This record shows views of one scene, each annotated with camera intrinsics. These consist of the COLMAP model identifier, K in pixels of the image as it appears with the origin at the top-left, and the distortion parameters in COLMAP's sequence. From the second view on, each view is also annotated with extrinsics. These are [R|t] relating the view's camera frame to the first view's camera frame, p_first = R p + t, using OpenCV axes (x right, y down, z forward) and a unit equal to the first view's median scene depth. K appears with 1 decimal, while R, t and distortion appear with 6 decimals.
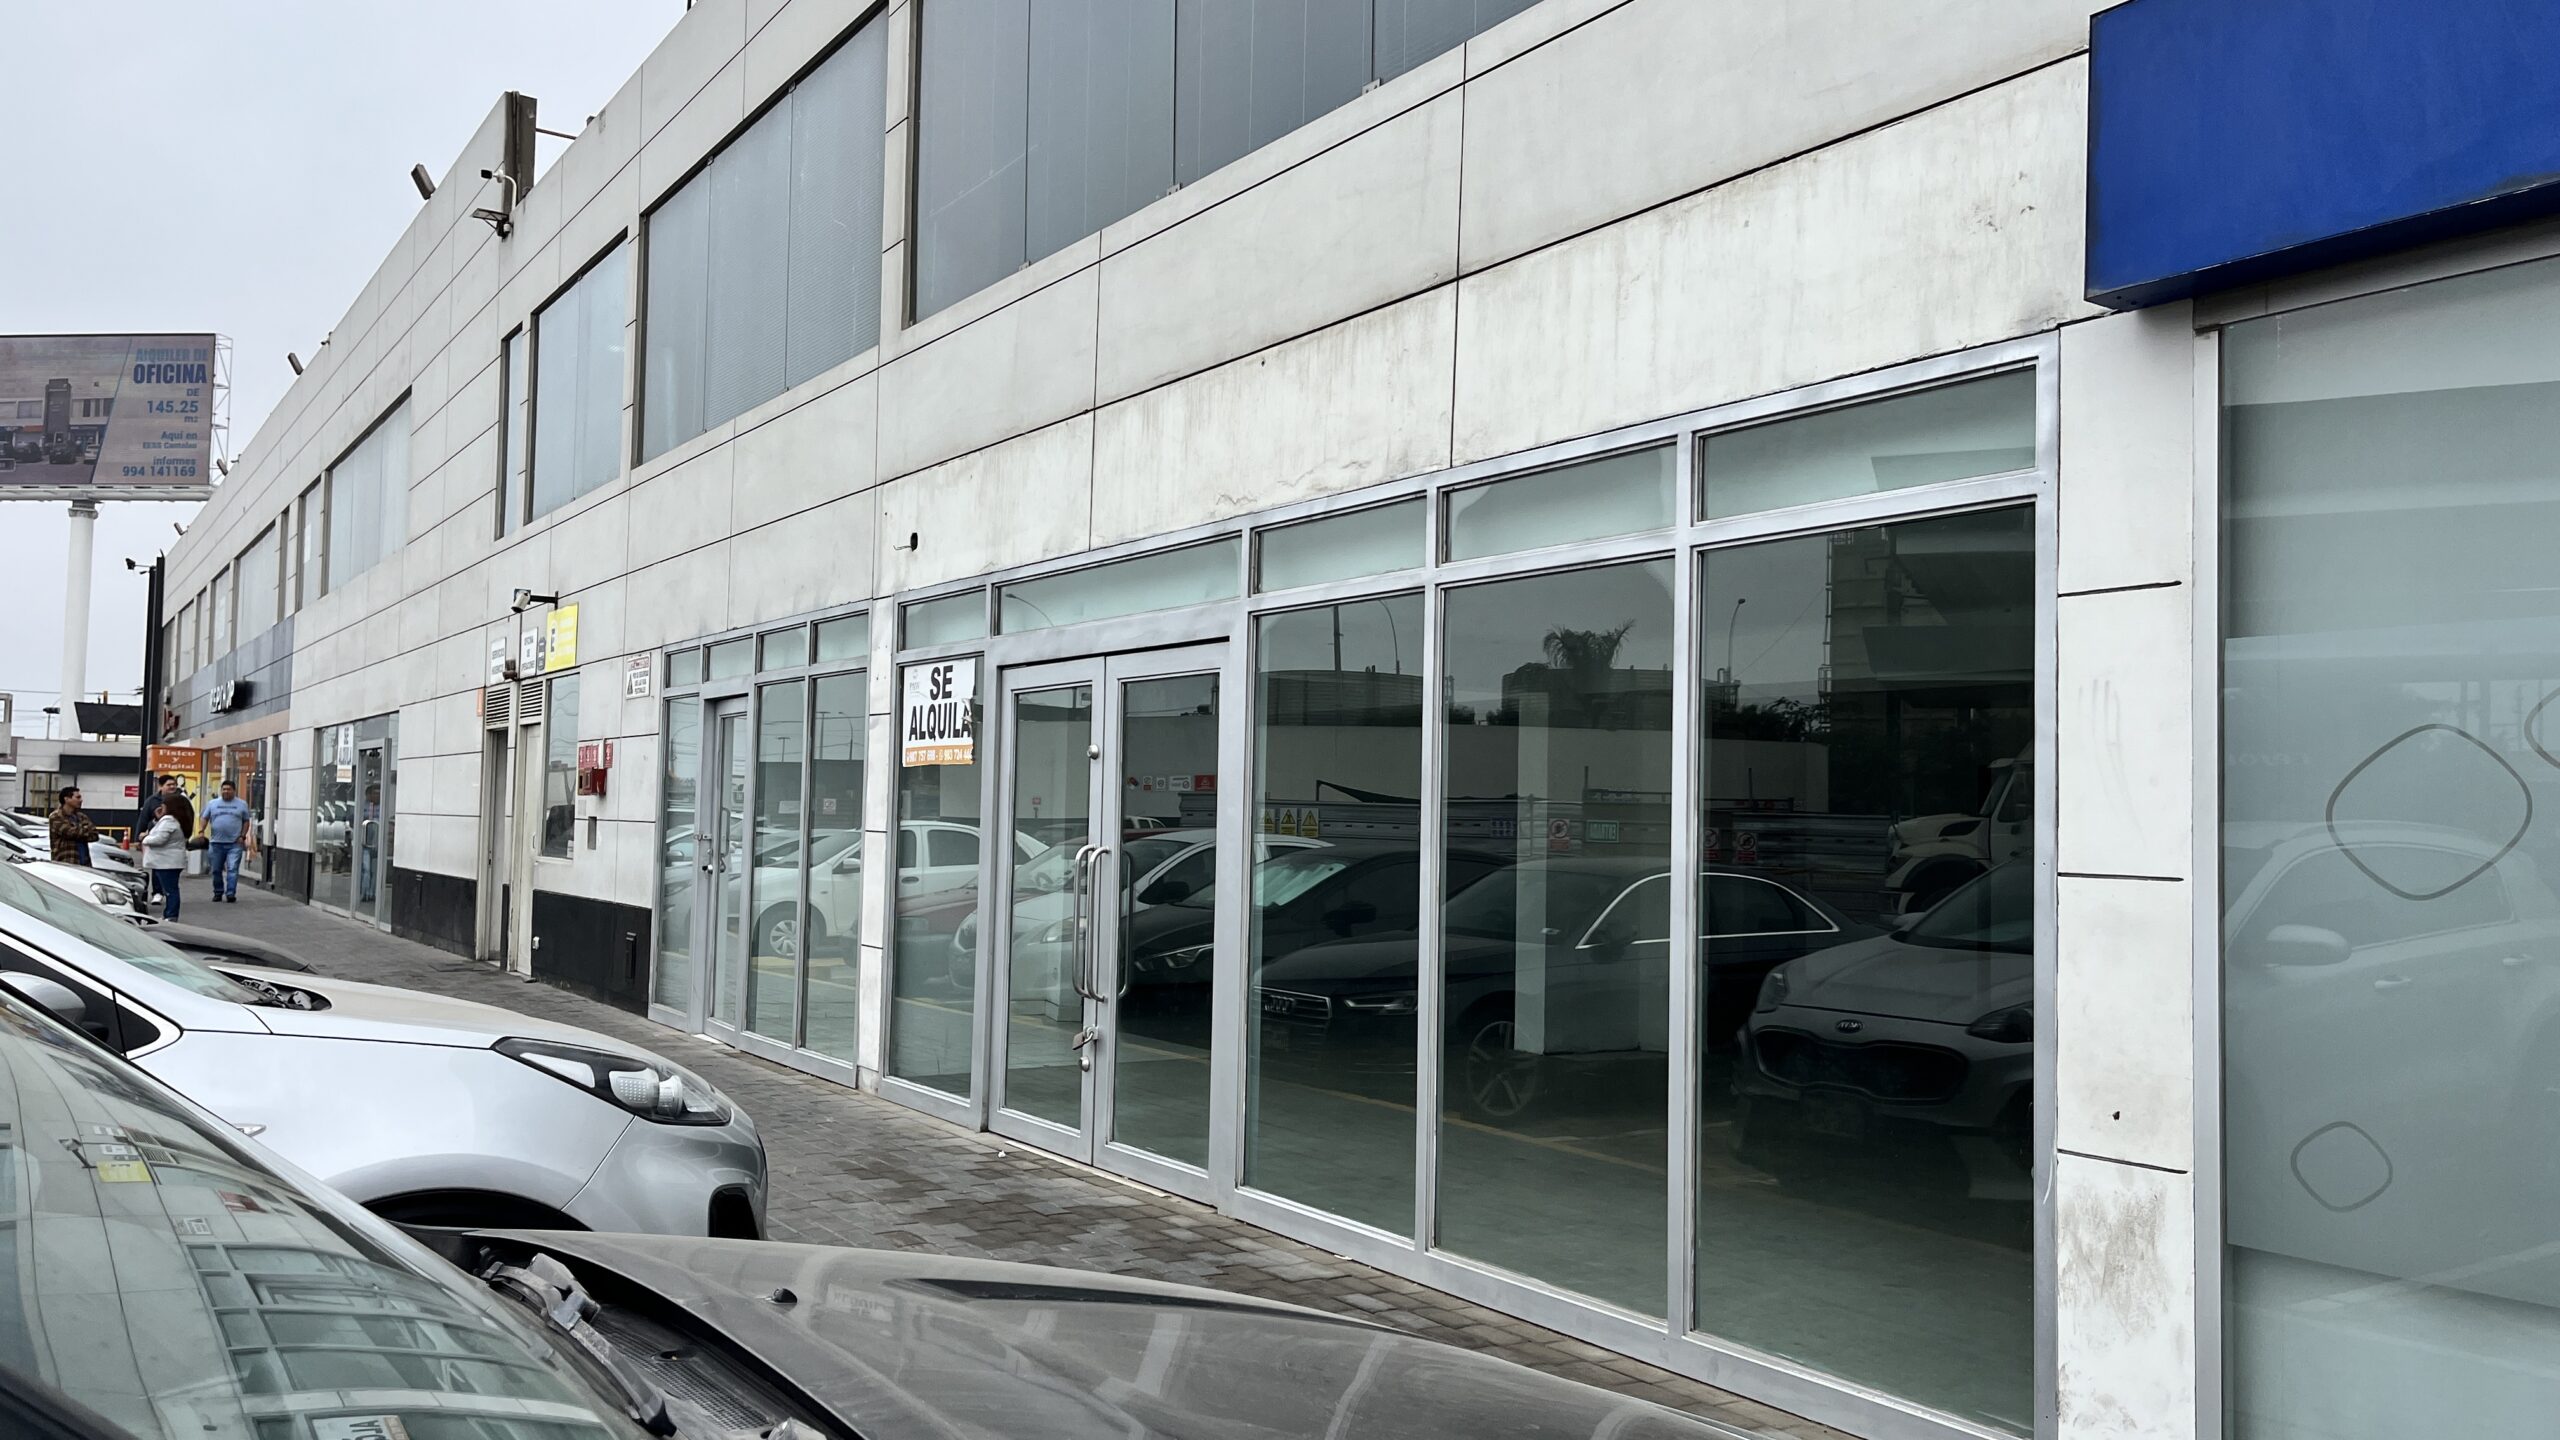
lens RADIAL K [[1934.4, 0, 1276.7], [0, 1934.4, 726.2], [0, 0, 1]] dist [0.077973, -0.087348]
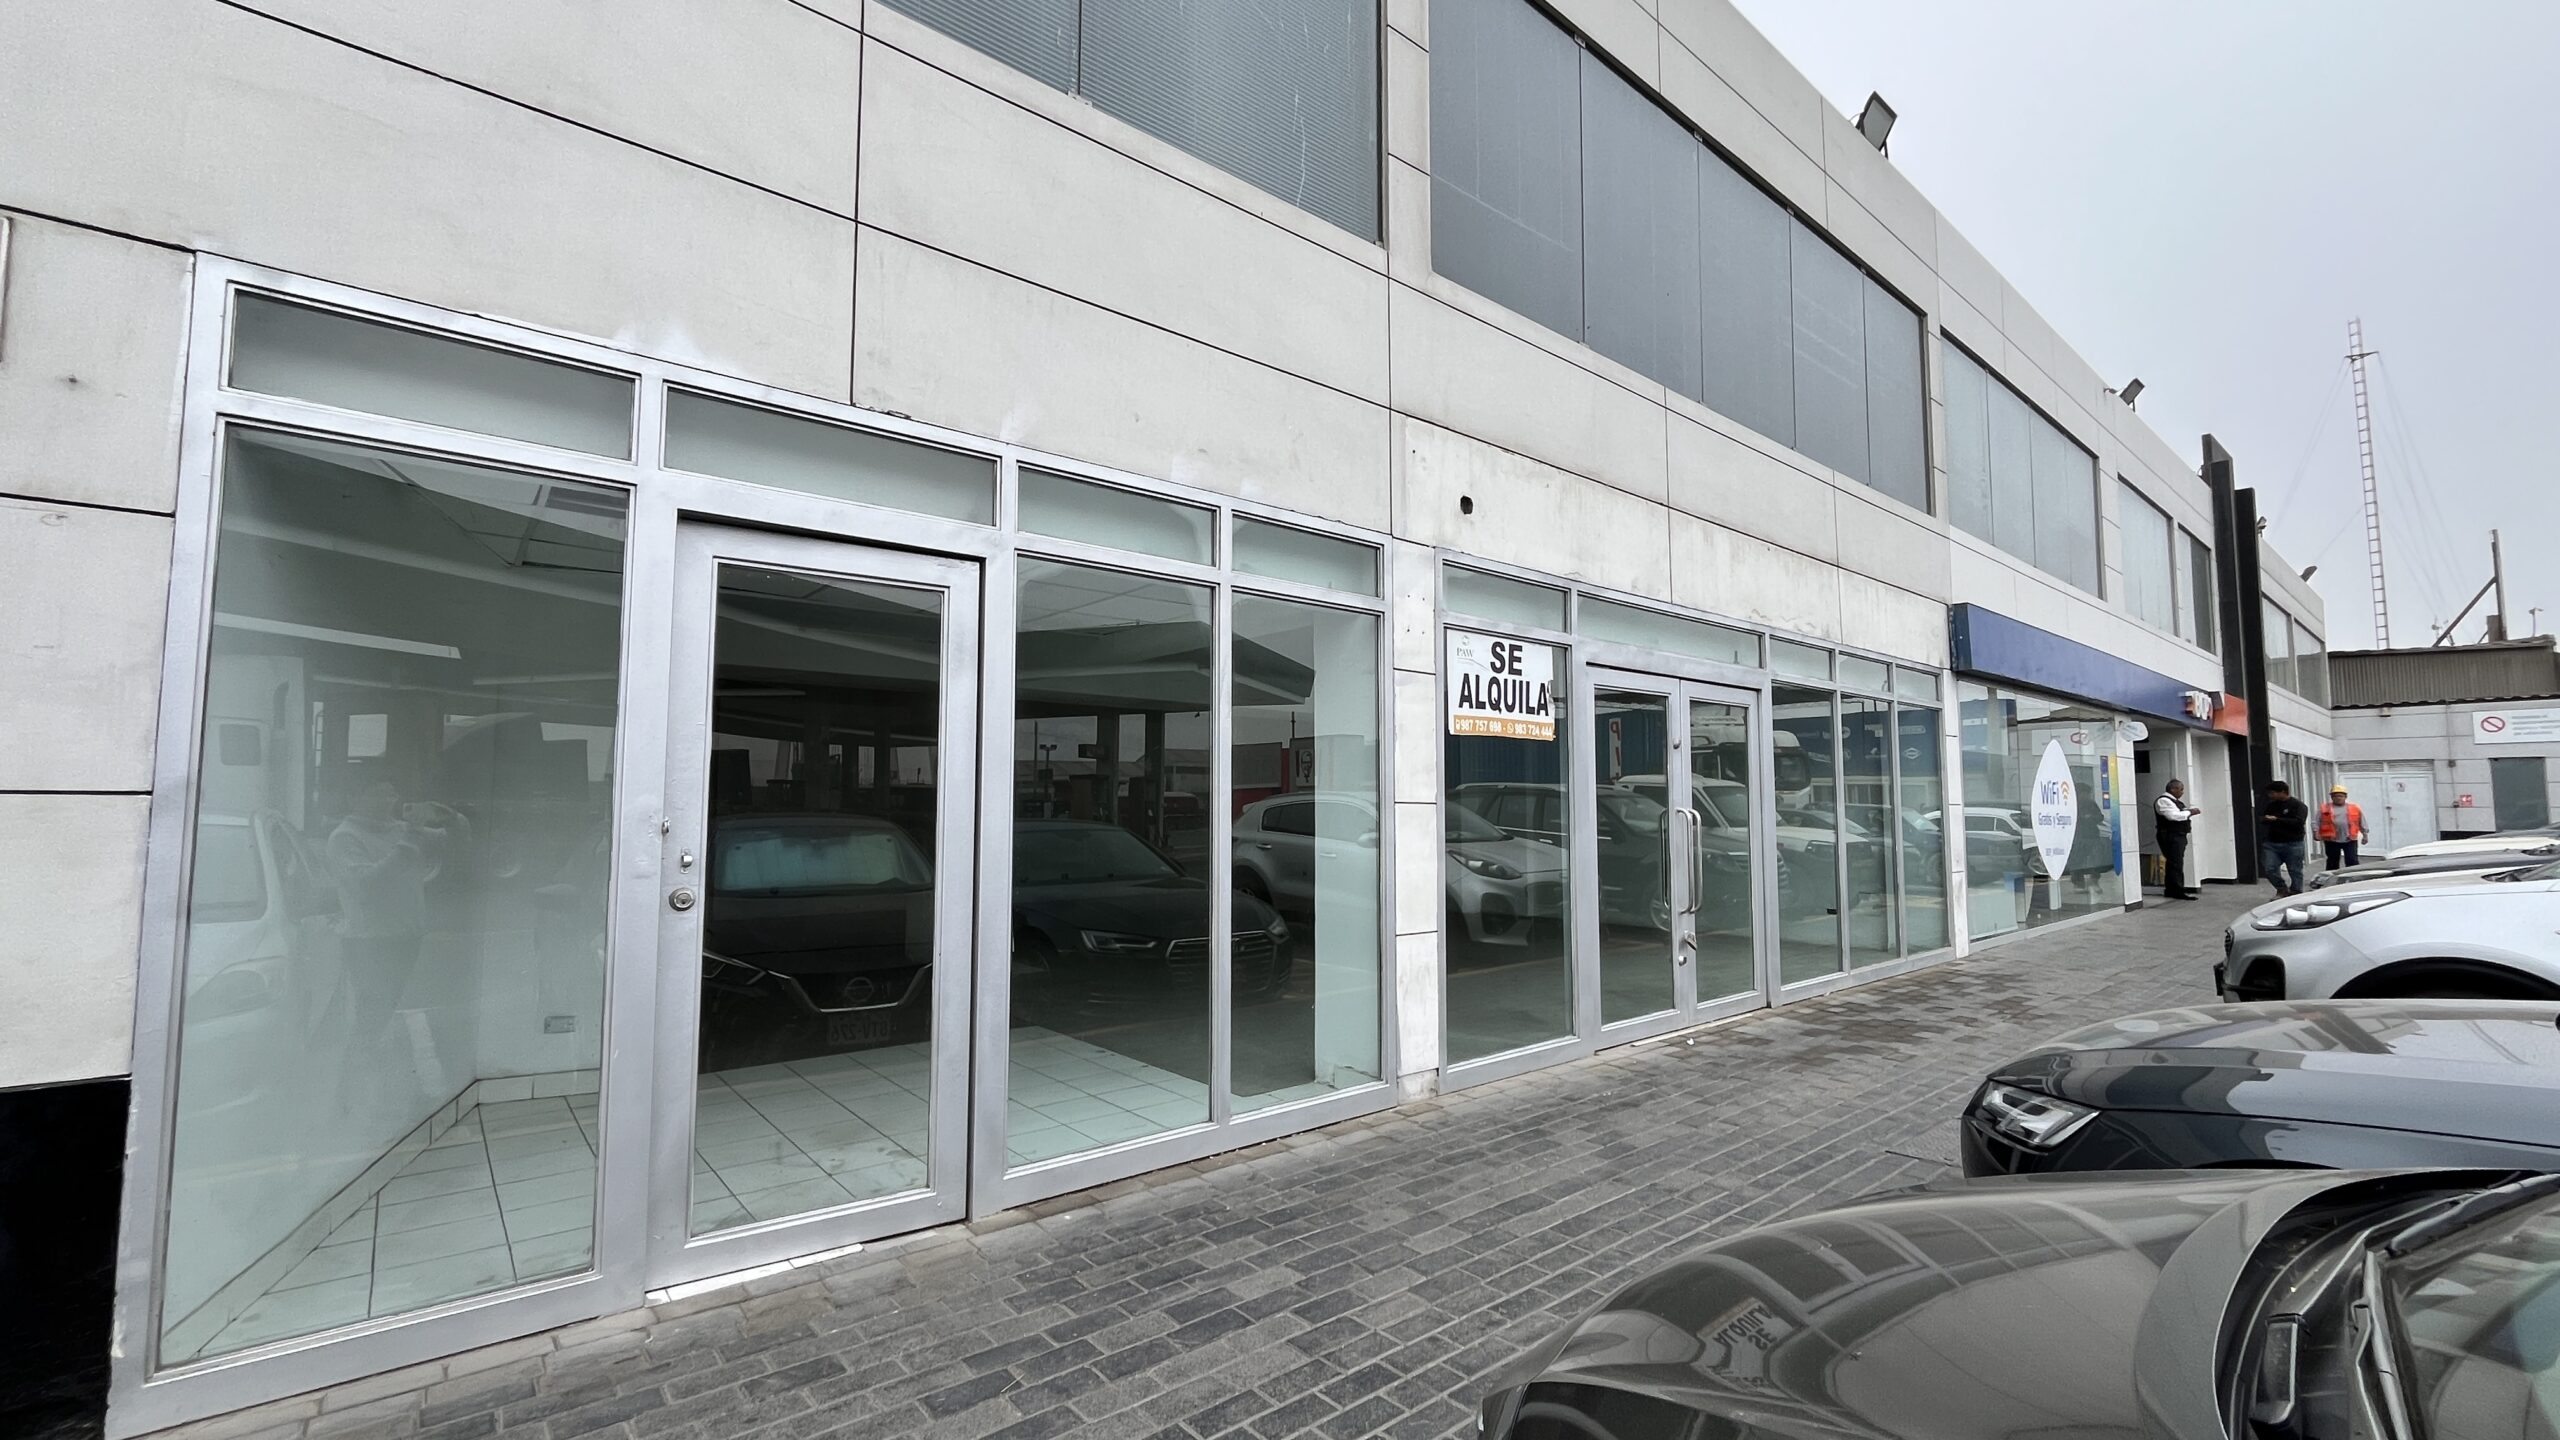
lens RADIAL K [[1043.5, 0, 1279.5], [0, 1043.5, 732.8], [0, 0, 1]] dist [-0.002267, -0.000466]
pose [[-0.116750, 0.050108, 0.991896, -0.712854], [-0.052905, 0.996995, -0.056593, 0.055584], [-0.991751, -0.059084, -0.113749, 1.181761]]
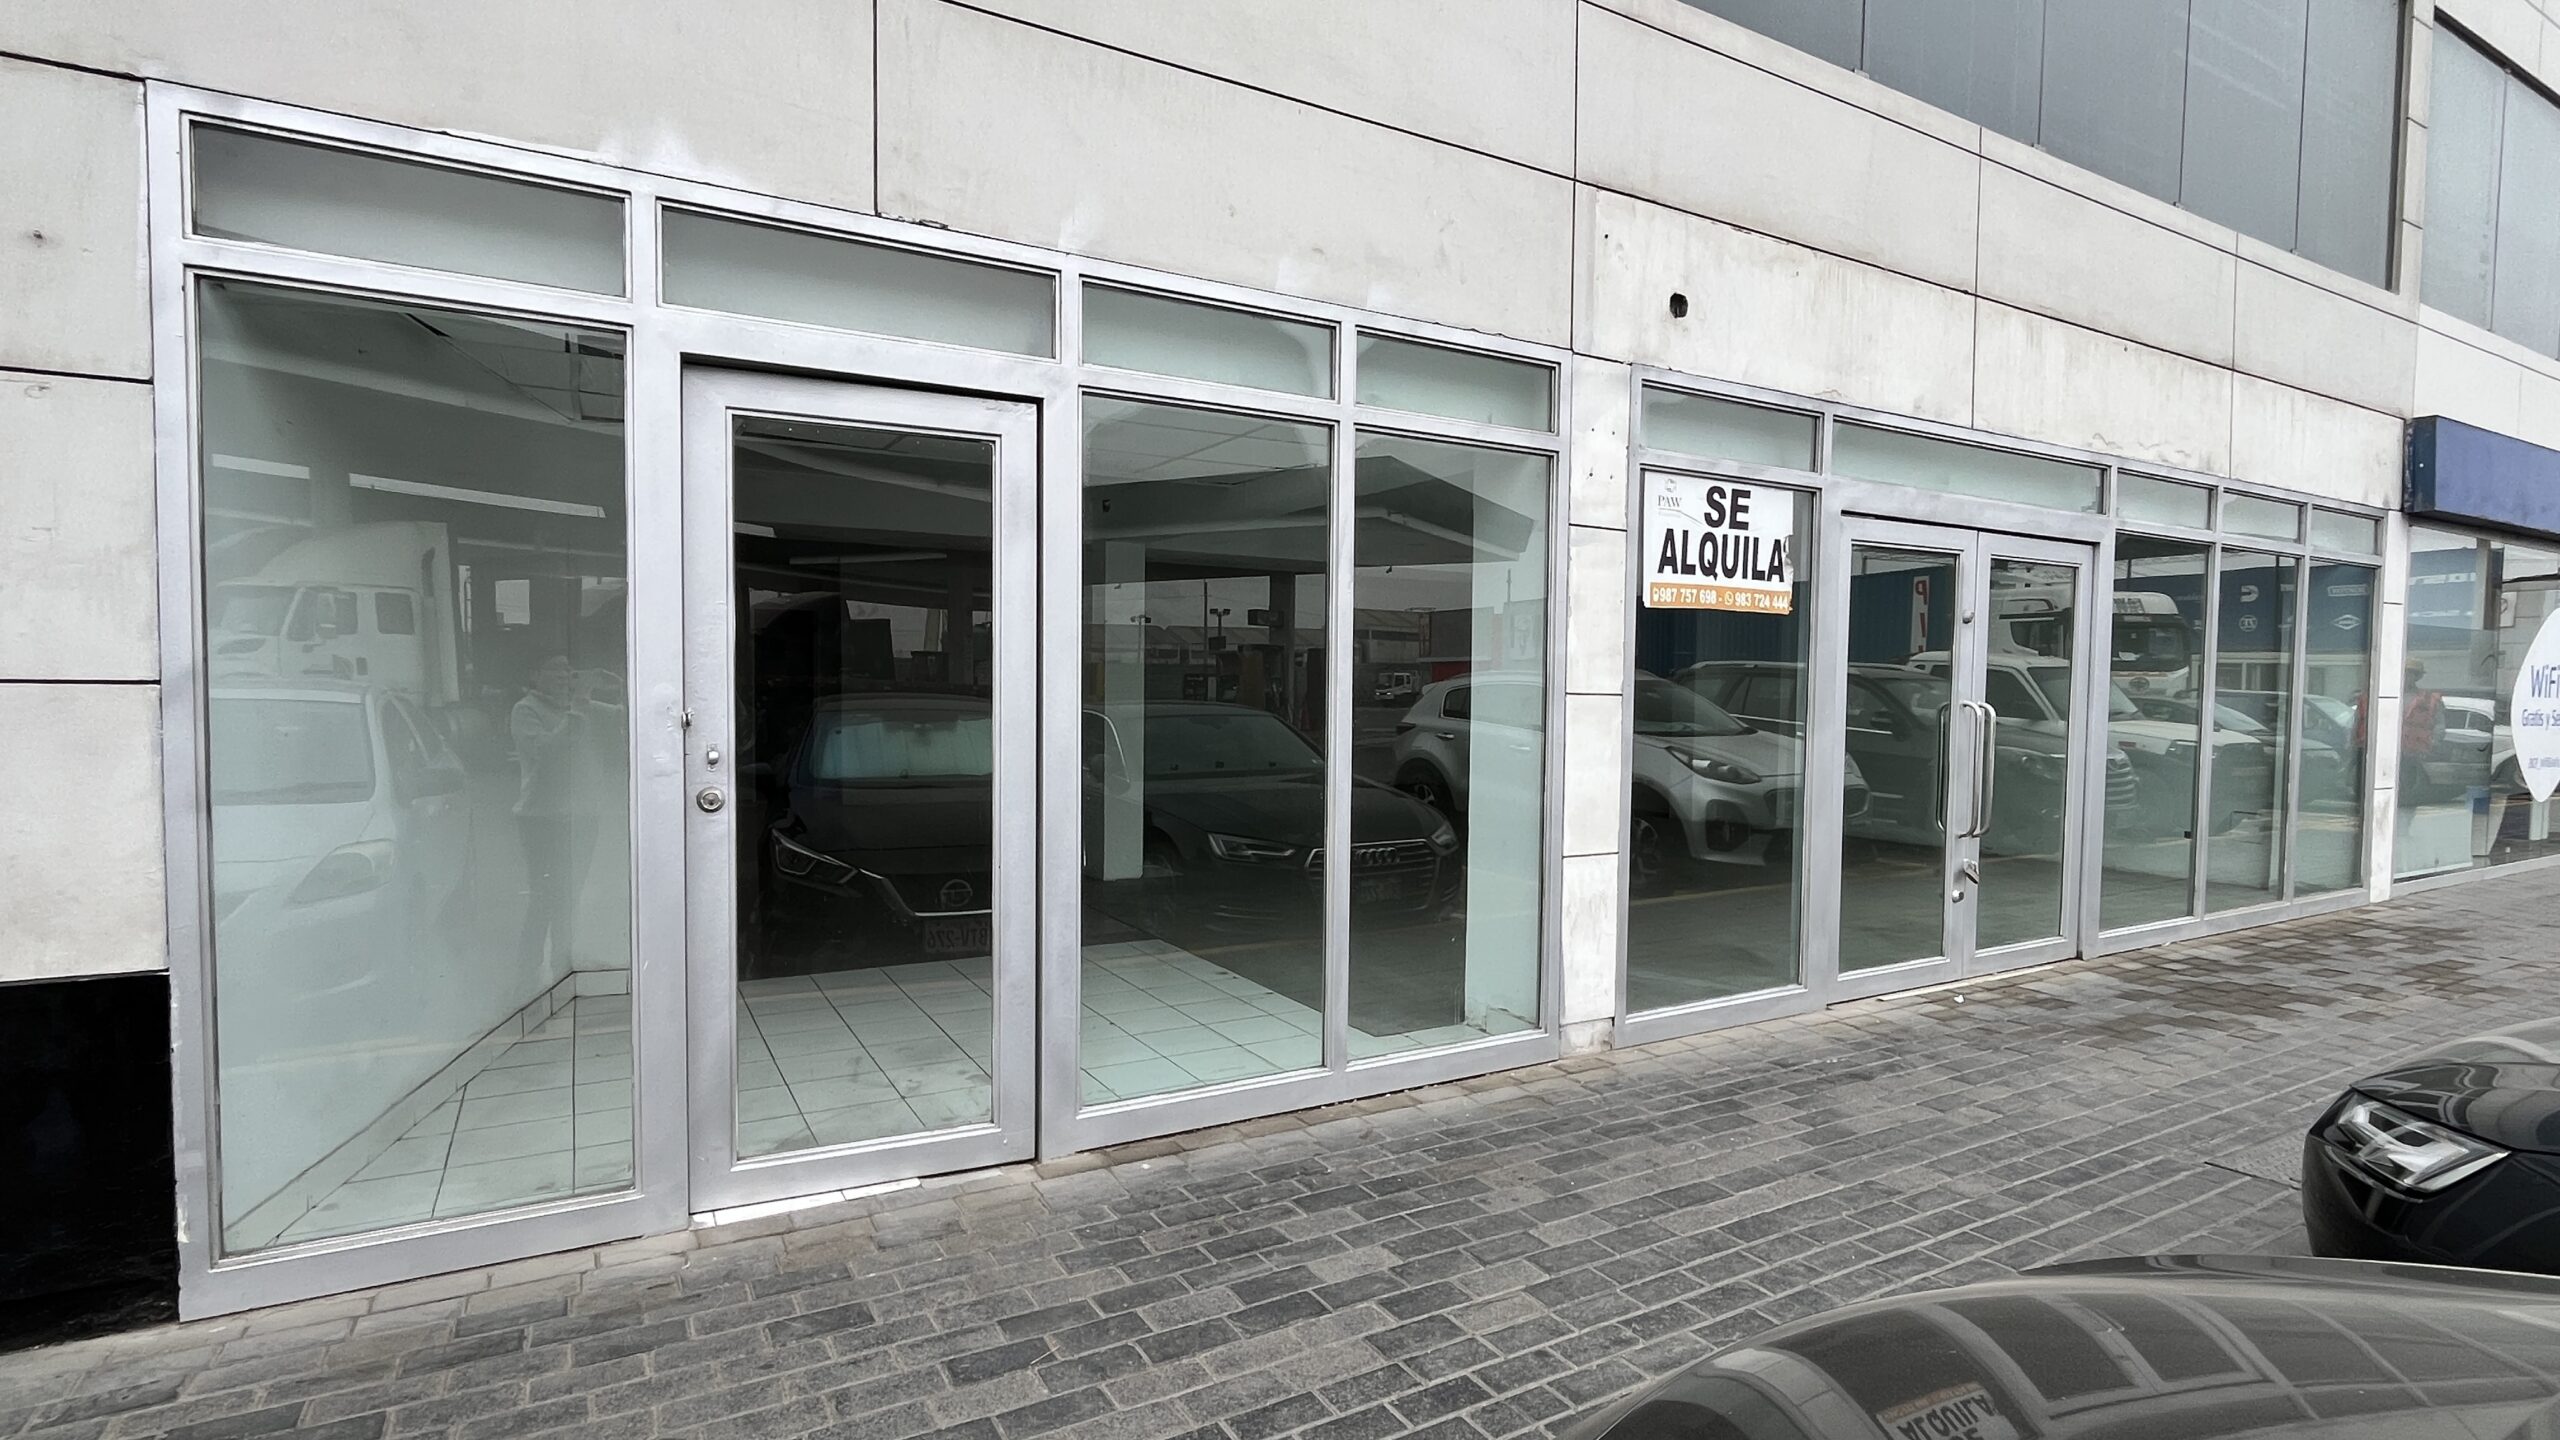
lens RADIAL K [[1222.9, 0, 1275.5], [0, 1222.9, 734.8], [0, 0, 1]] dist [-0.001432, -0.001119]
pose [[0.060115, -0.063560, 0.996166, -0.696906], [-0.059493, 0.995968, 0.067138, 0.048645], [-0.996417, -0.063301, 0.056092, 1.152173]]
